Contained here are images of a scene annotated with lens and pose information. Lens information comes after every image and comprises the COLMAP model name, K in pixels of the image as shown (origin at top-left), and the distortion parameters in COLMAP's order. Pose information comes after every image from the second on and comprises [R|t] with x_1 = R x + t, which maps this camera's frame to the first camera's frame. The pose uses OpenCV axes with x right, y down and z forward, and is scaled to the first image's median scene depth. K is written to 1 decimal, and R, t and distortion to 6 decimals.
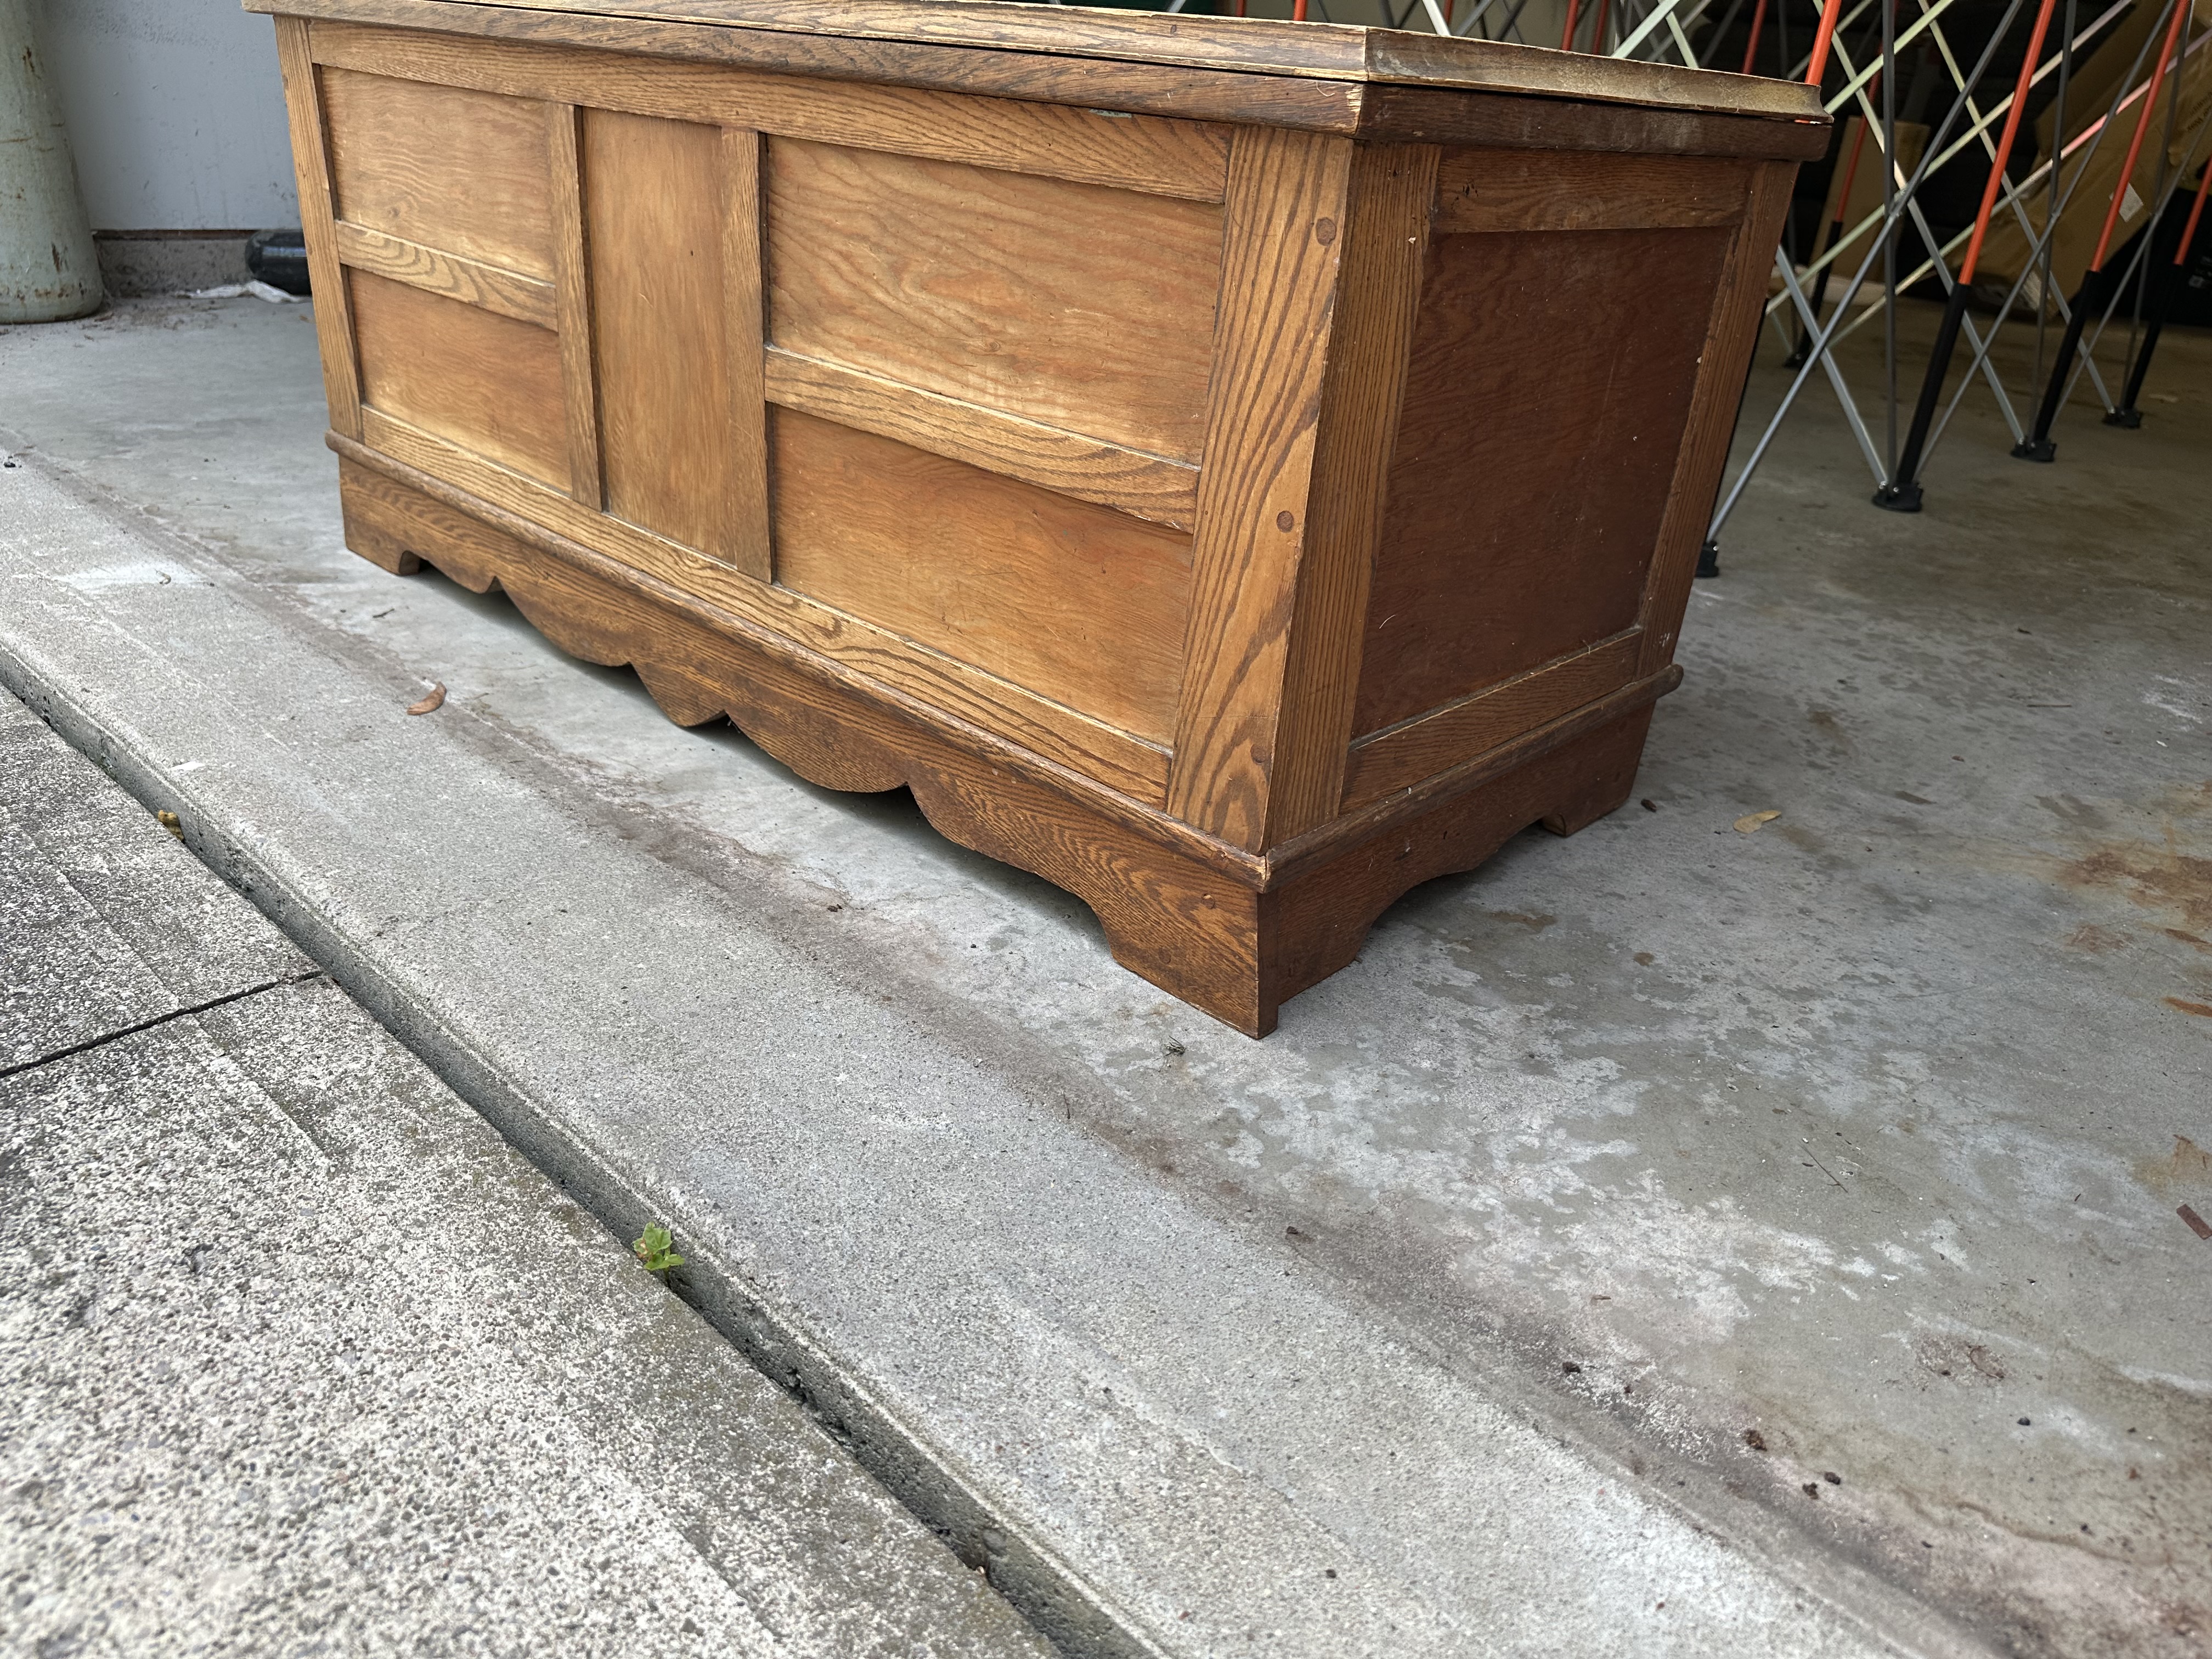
lens RADIAL K [[1570.4, 0, 1120.5], [0, 1570.4, 834.7], [0, 0, 1]] dist [0.022386, -0.039951]
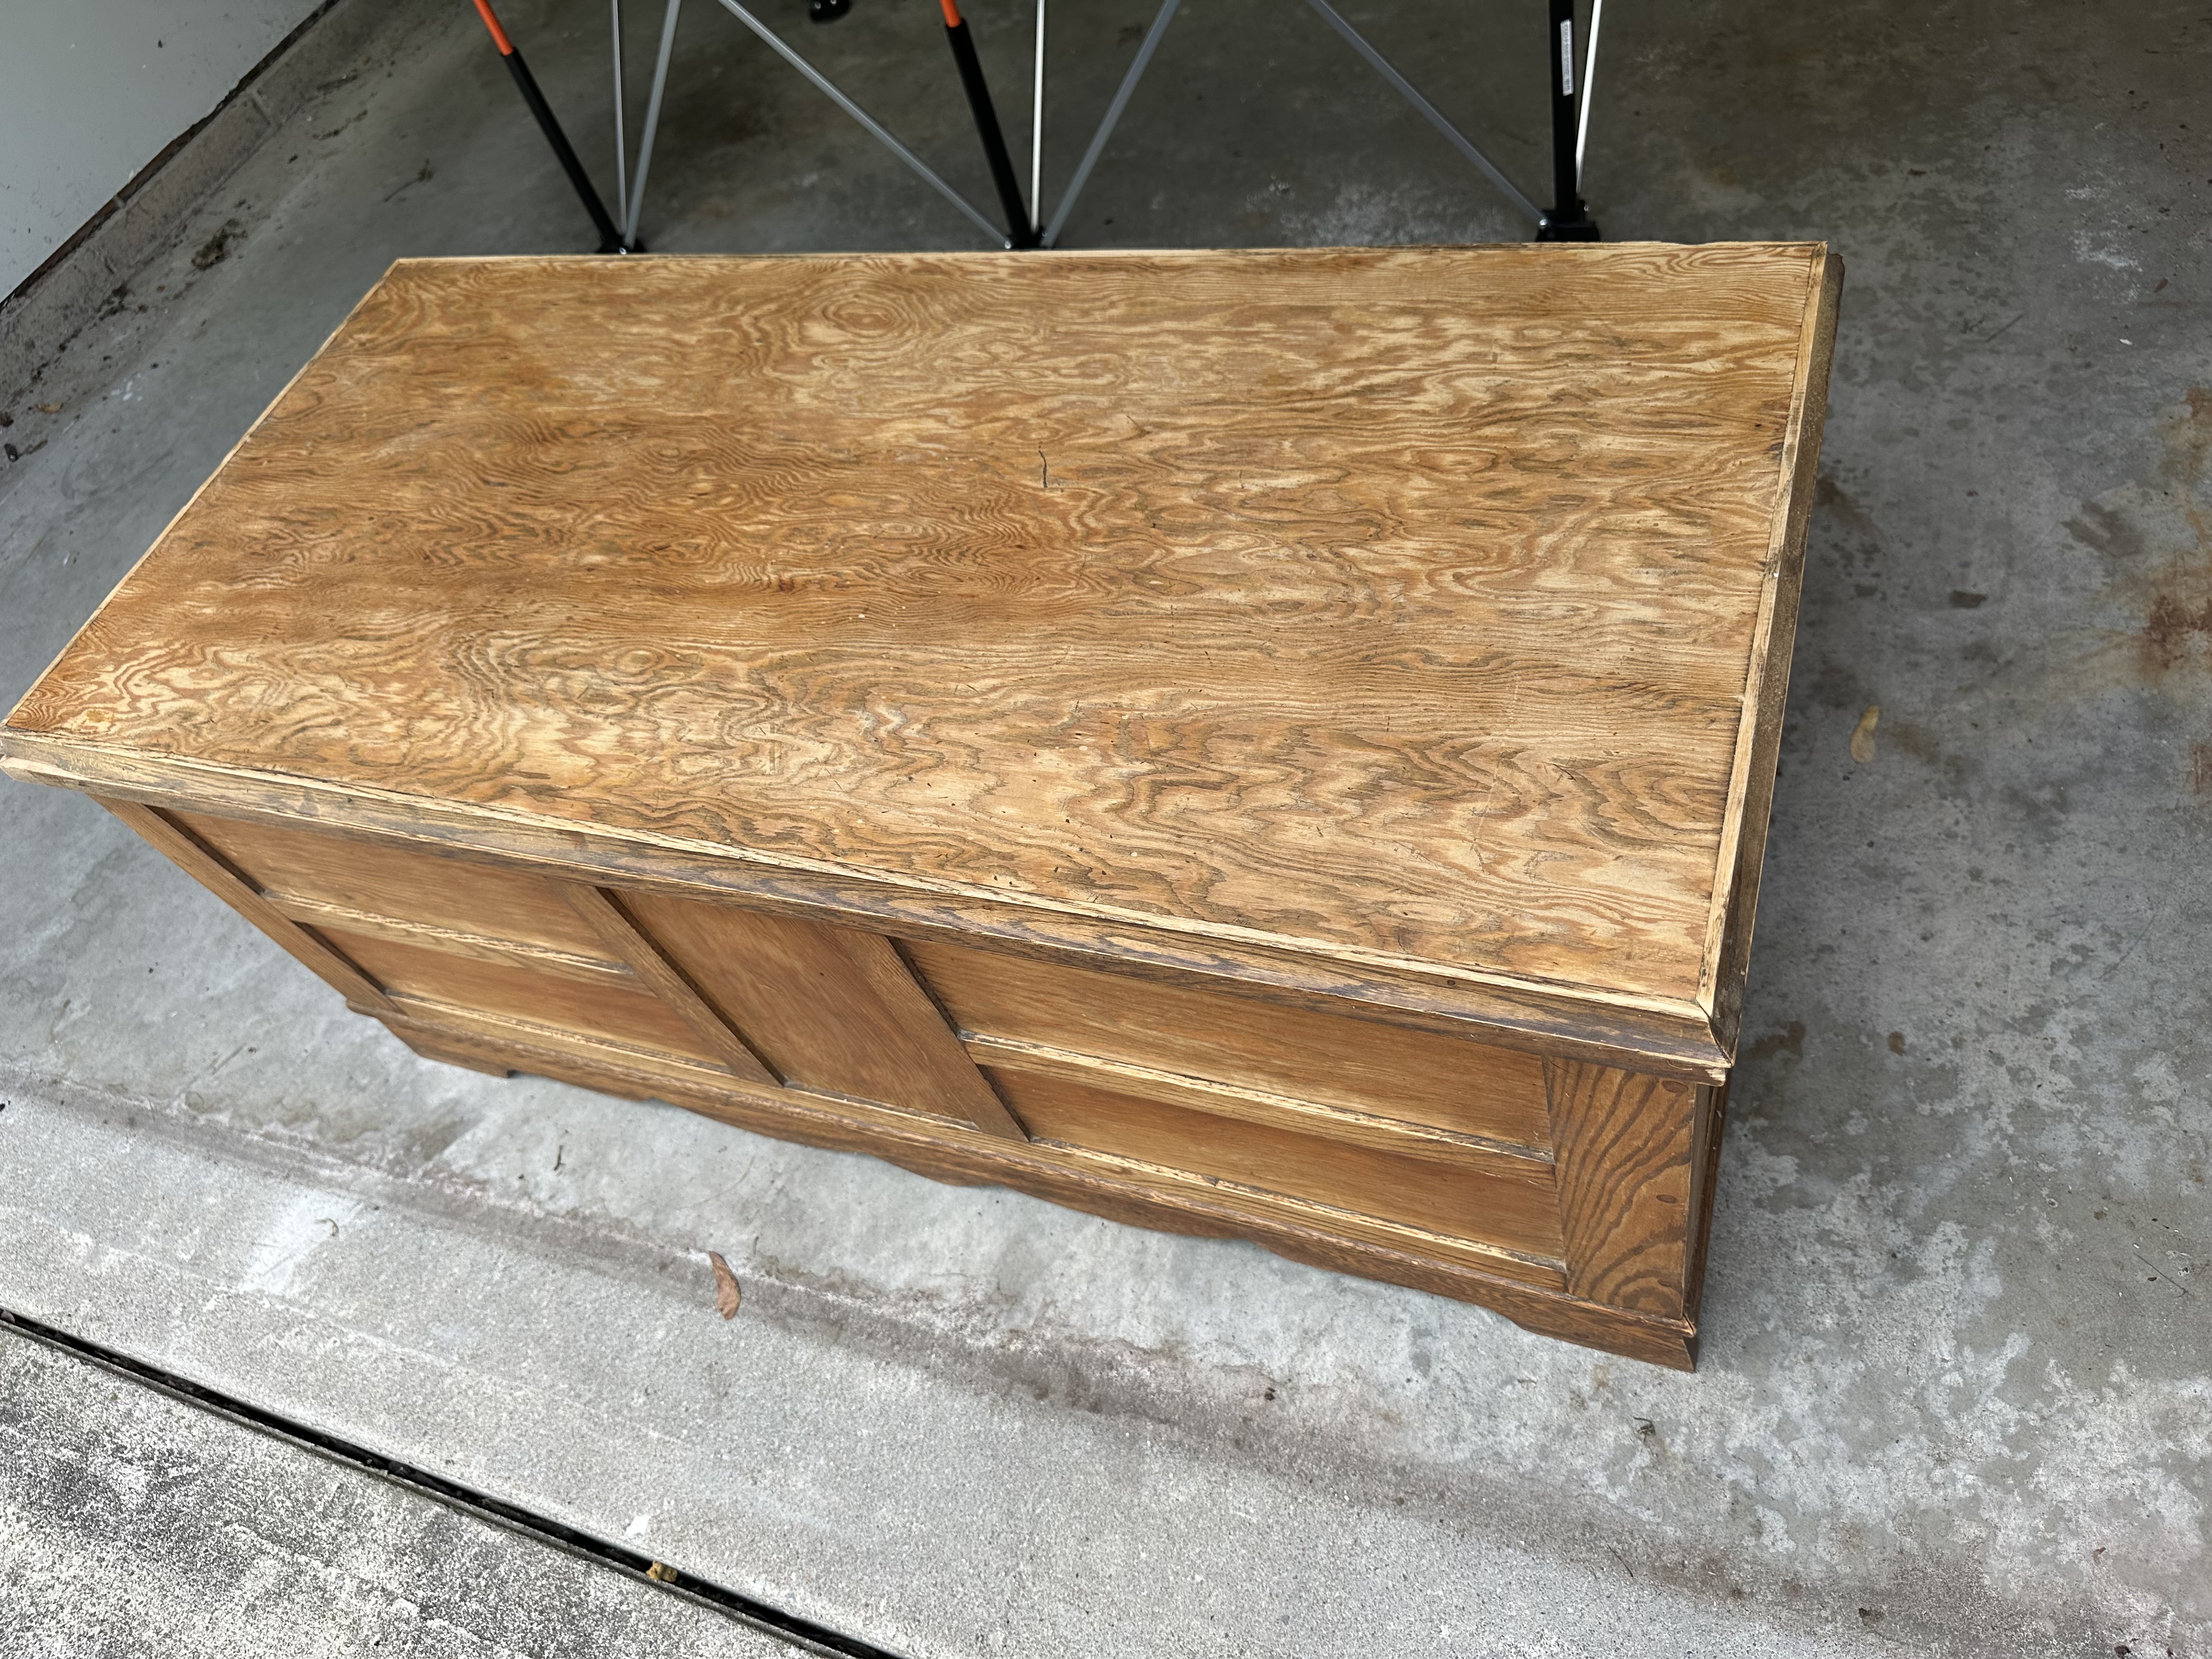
lens RADIAL K [[1570.4, 0, 1107.1], [0, 1570.4, 827.2], [0, 0, 1]] dist [0.022386, -0.039951]
pose [[0.870434, -0.492152, -0.011423, -0.072356], [0.451222, 0.788335, 0.418242, -0.793238], [-0.196834, -0.369206, 0.908264, 0.147724]]
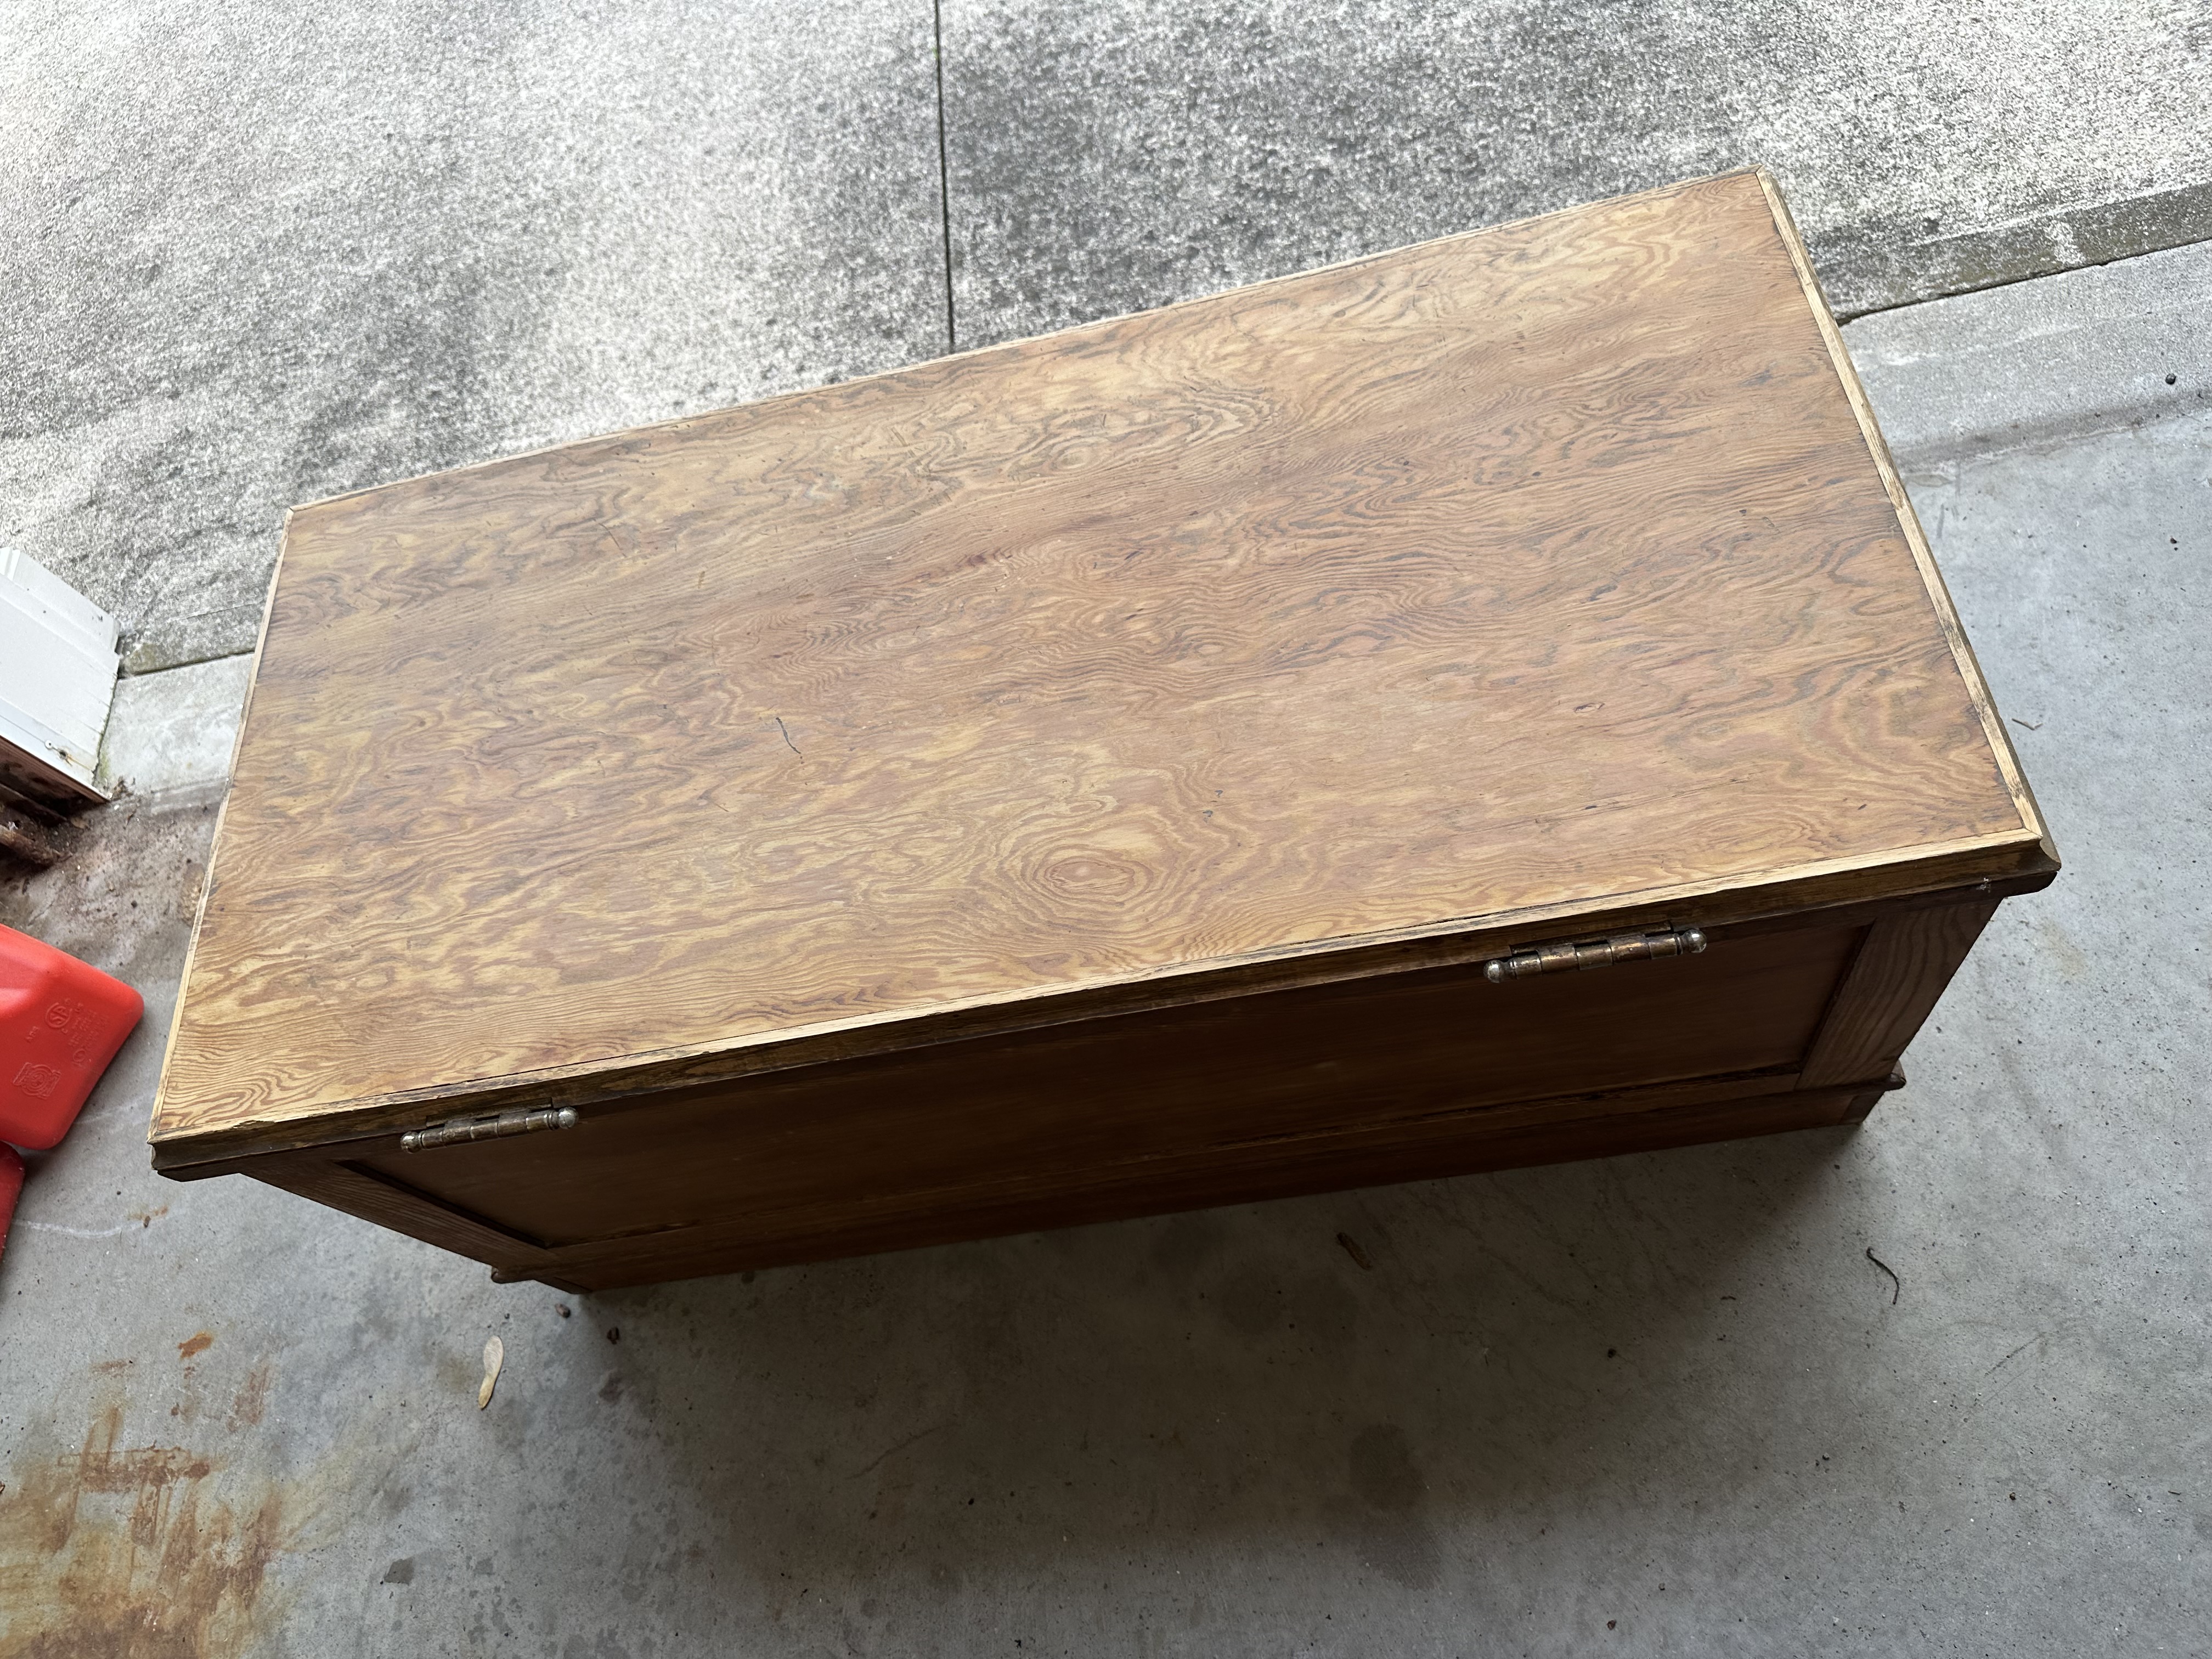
lens RADIAL K [[1570.4, 0, 1104.4], [0, 1570.4, 829.8], [0, 0, 1]] dist [0.022386, -0.039951]
pose [[-0.678524, 0.684684, -0.266109, 0.169140], [-0.164457, 0.211476, 0.963448, -1.601429], [0.715933, 0.697485, -0.030891, 1.359961]]
